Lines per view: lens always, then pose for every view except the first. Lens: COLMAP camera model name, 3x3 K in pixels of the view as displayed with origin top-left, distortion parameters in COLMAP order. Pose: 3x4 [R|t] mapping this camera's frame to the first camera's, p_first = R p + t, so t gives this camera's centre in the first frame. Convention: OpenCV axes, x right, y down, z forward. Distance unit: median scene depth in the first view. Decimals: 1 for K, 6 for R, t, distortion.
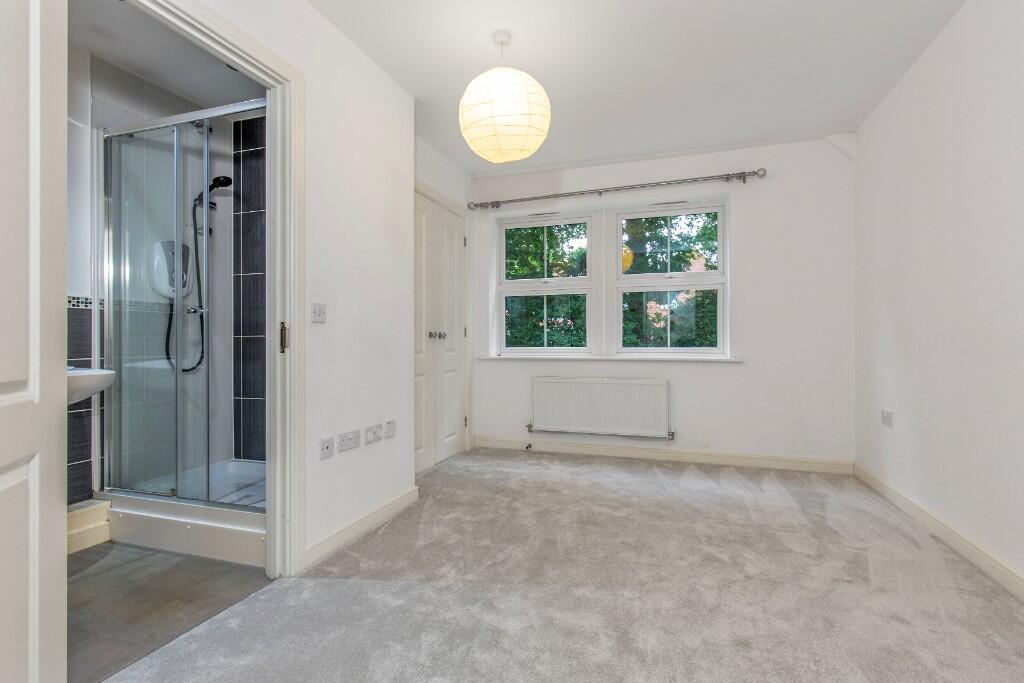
lens RADIAL K [[484.8, 0, 517.0], [0, 484.8, 341.3], [0, 0, 1]] dist [0.003530, 0.000580]
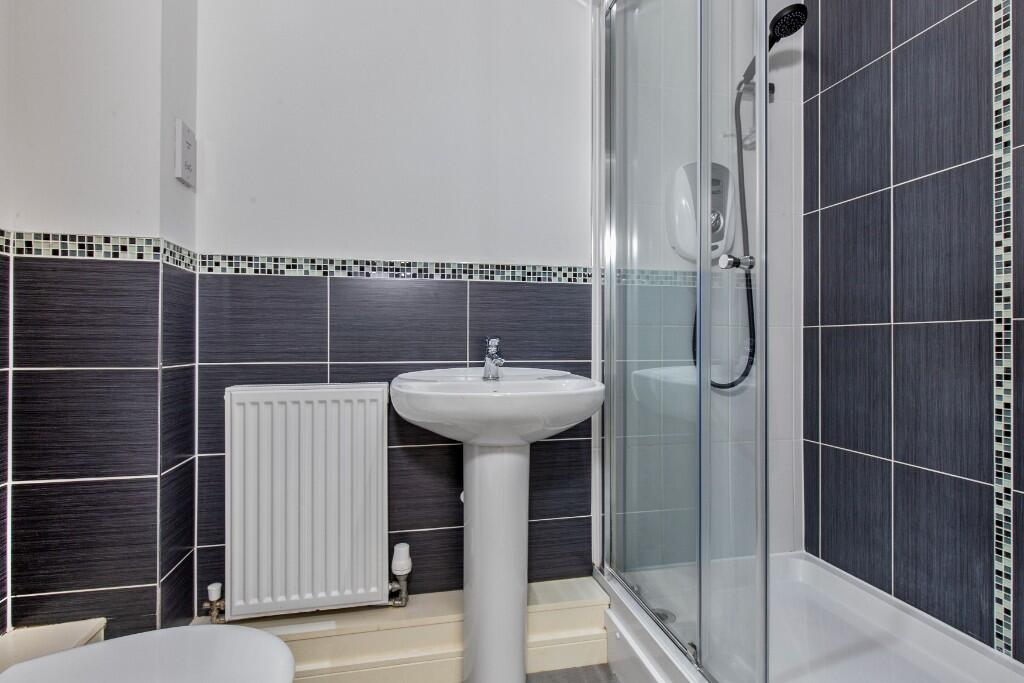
lens RADIAL K [[484.8, 0, 510.0], [0, 484.8, 340.9], [0, 0, 1]] dist [0.003530, 0.000580]
pose [[0.509292, -0.001803, -0.860592, -0.334804], [-0.002867, 0.999989, -0.003792, 0.010559], [0.860589, 0.004398, 0.509281, 0.519377]]
